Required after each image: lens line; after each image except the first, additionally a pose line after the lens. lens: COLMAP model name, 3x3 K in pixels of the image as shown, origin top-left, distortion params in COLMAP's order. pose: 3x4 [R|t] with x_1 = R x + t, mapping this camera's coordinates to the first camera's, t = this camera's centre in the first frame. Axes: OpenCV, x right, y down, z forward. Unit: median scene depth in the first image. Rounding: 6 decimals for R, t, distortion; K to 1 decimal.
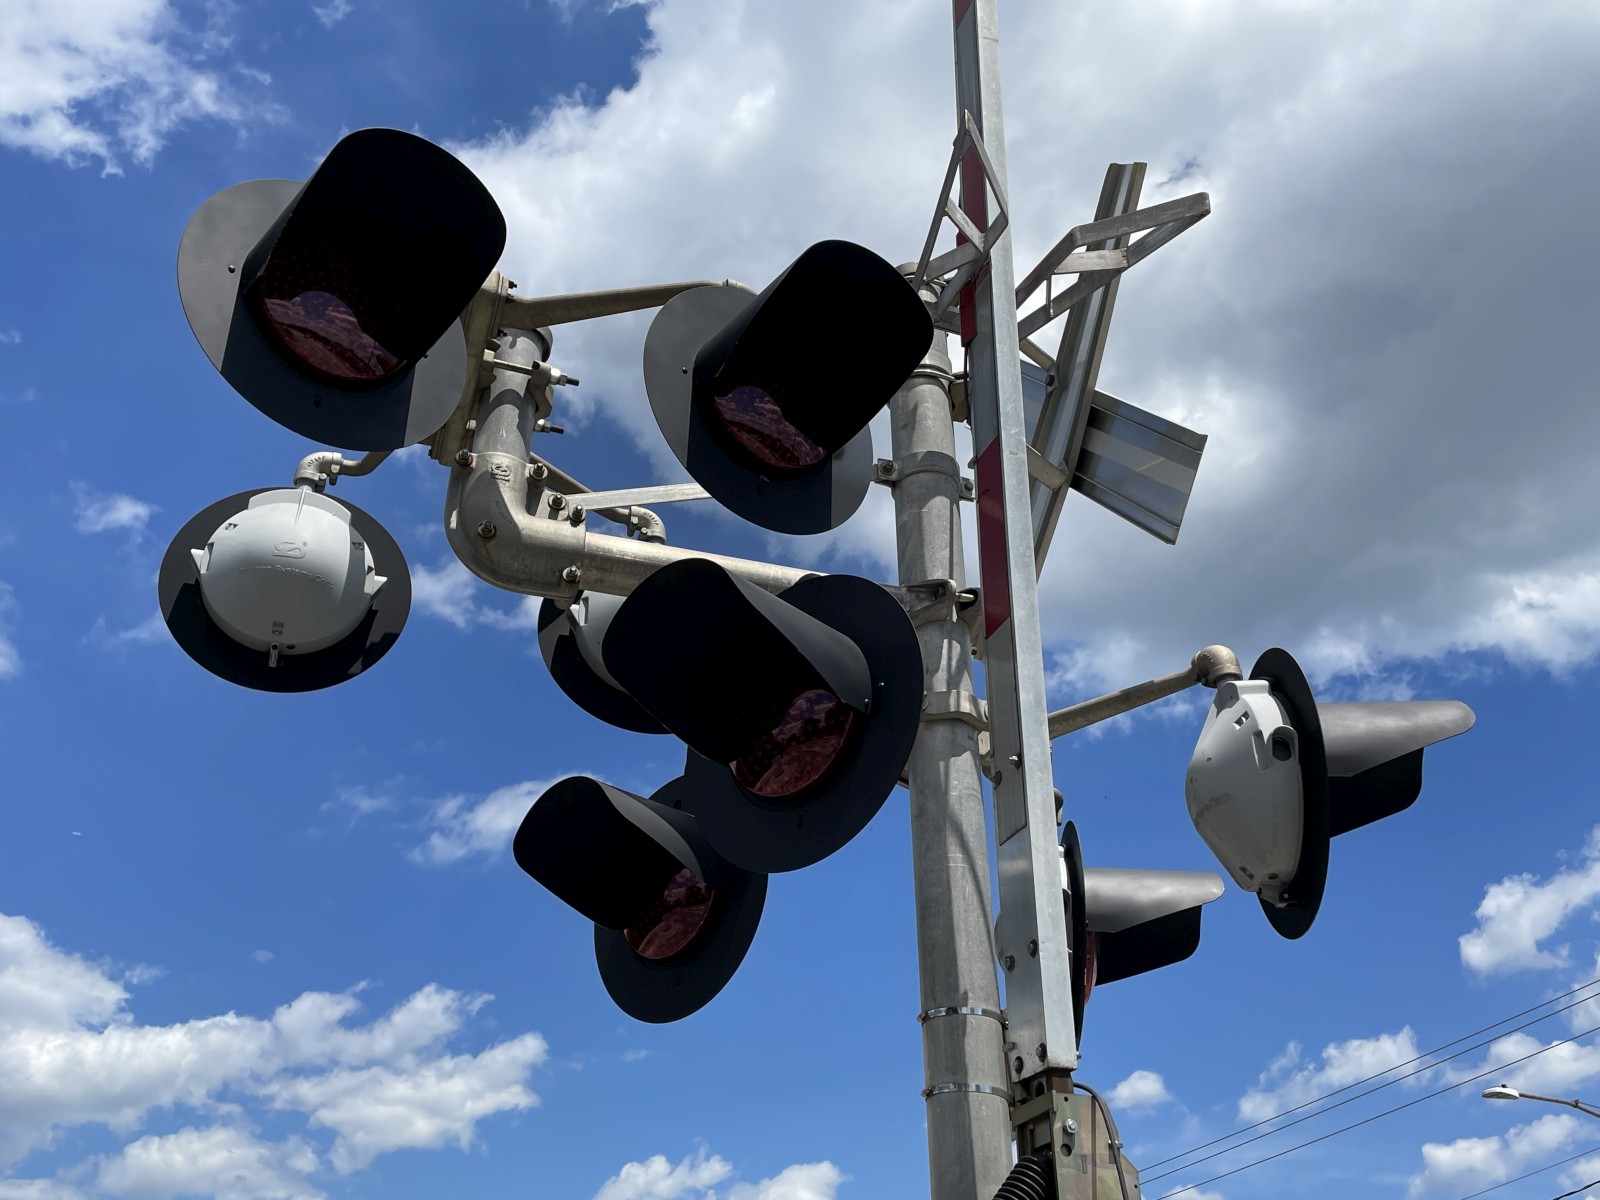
lens RADIAL K [[1536.9, 0, 809.3], [0, 1536.9, 627.8], [0, 0, 1]] dist [0.032571, 0.000000]
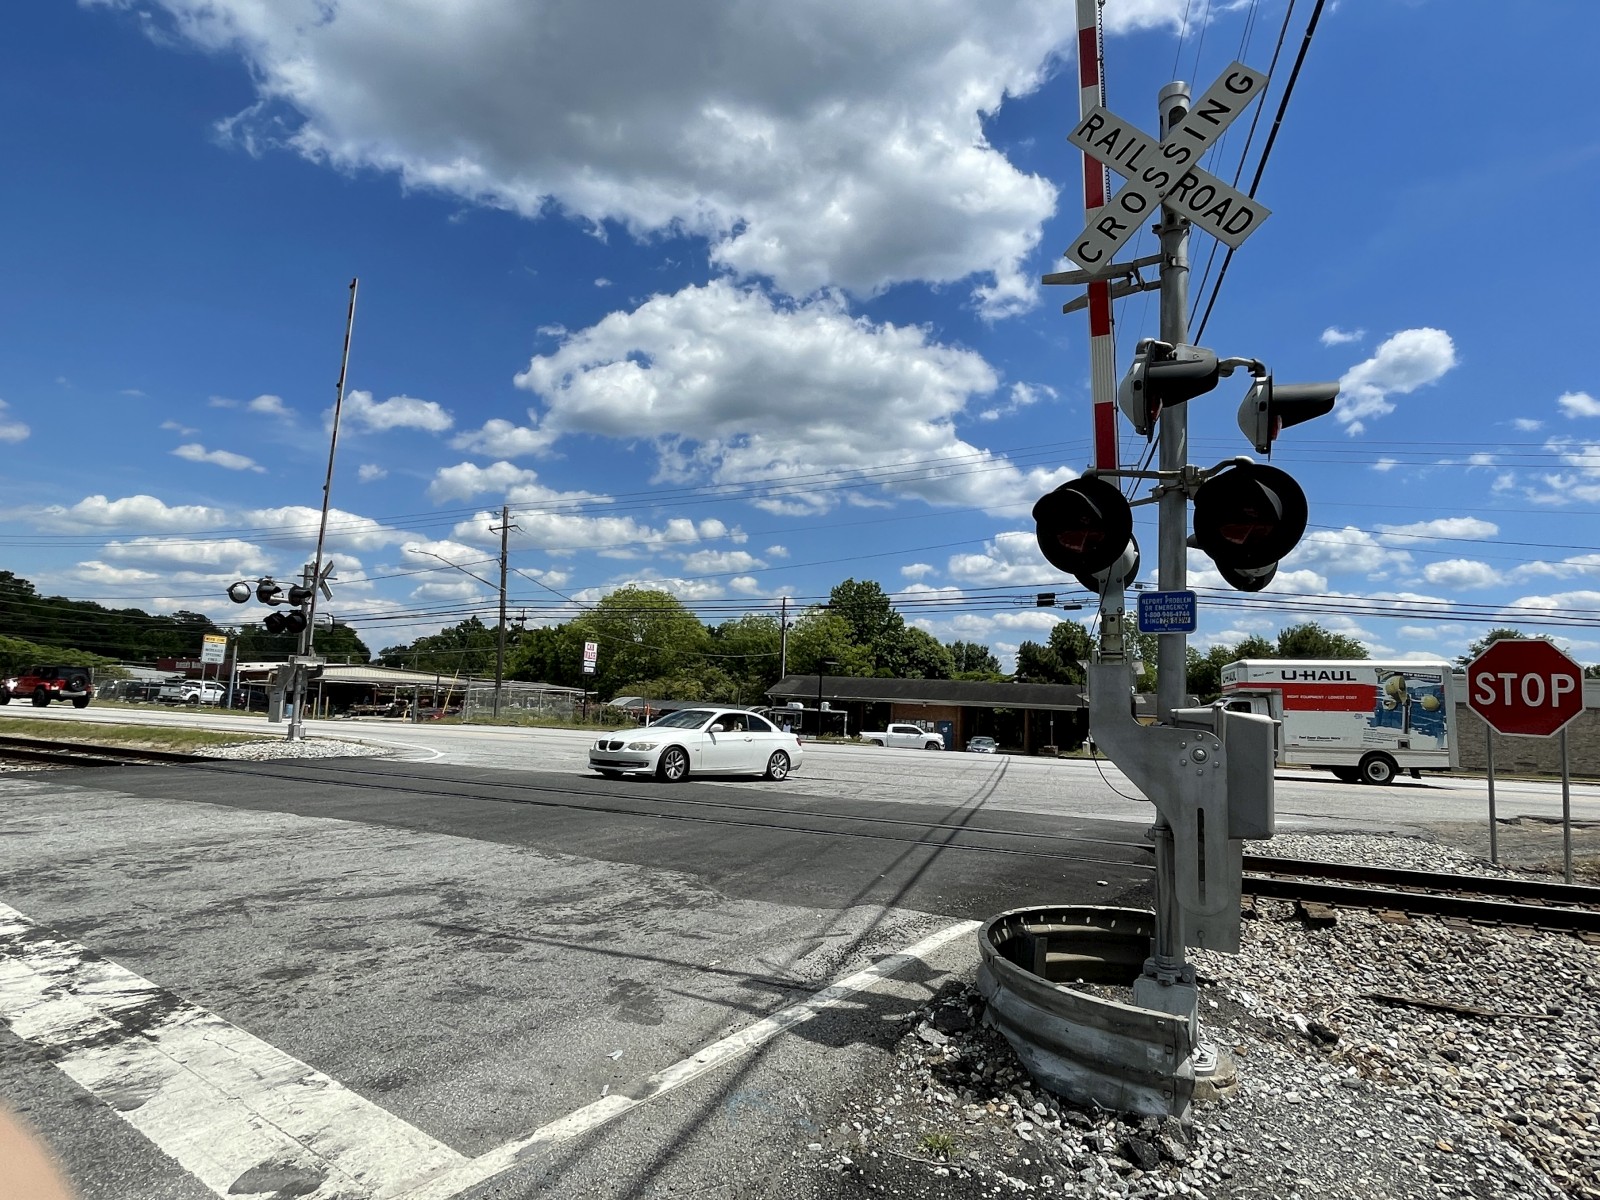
lens RADIAL K [[886.9, 0, 803.3], [0, 886.9, 598.4], [0, 0, 1]] dist [0.000862, -0.001902]
pose [[0.716841, 0.095783, 0.690626, -0.475591], [-0.397180, 0.870193, 0.291569, -0.894127], [-0.573051, -0.483312, 0.661833, -1.431664]]
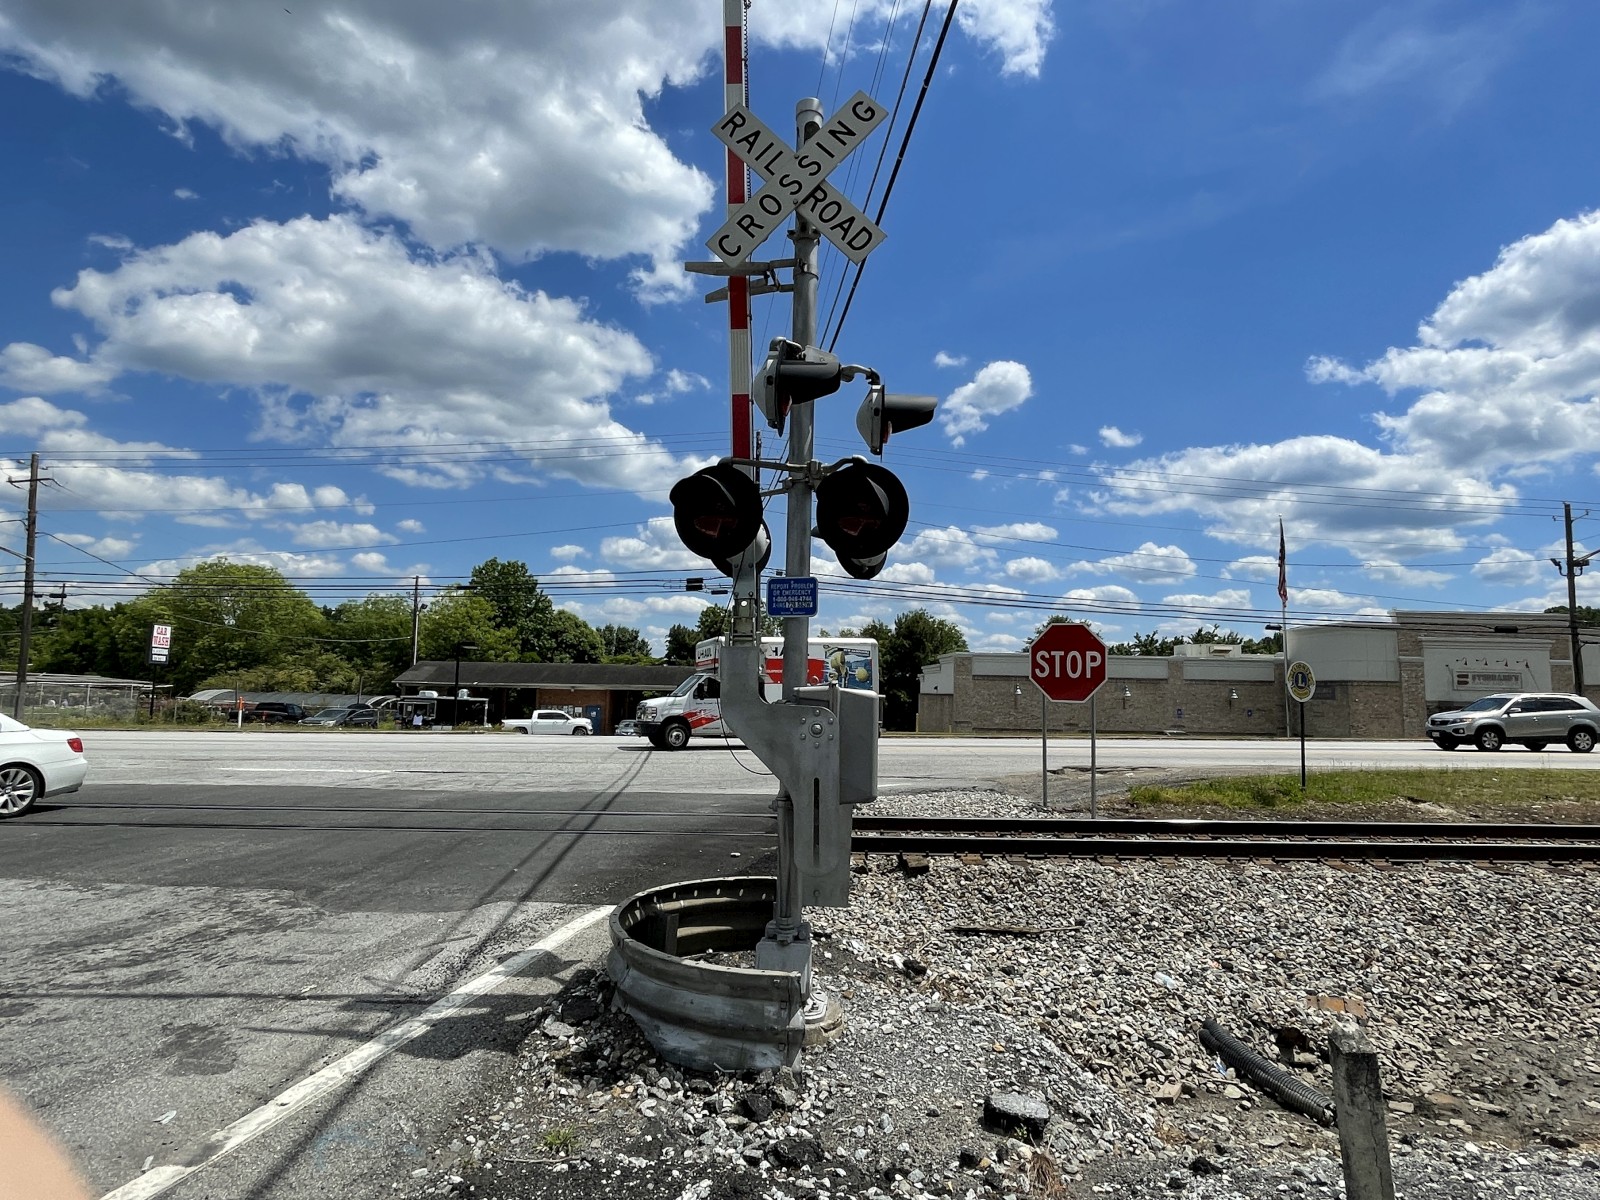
lens RADIAL K [[886.9, 0, 806.8], [0, 886.9, 598.5], [0, 0, 1]] dist [0.000862, -0.001902]
pose [[0.397759, 0.090135, 0.913052, -0.464151], [-0.495399, 0.858724, 0.131042, -0.896700], [-0.772248, -0.504448, 0.386218, -1.435622]]
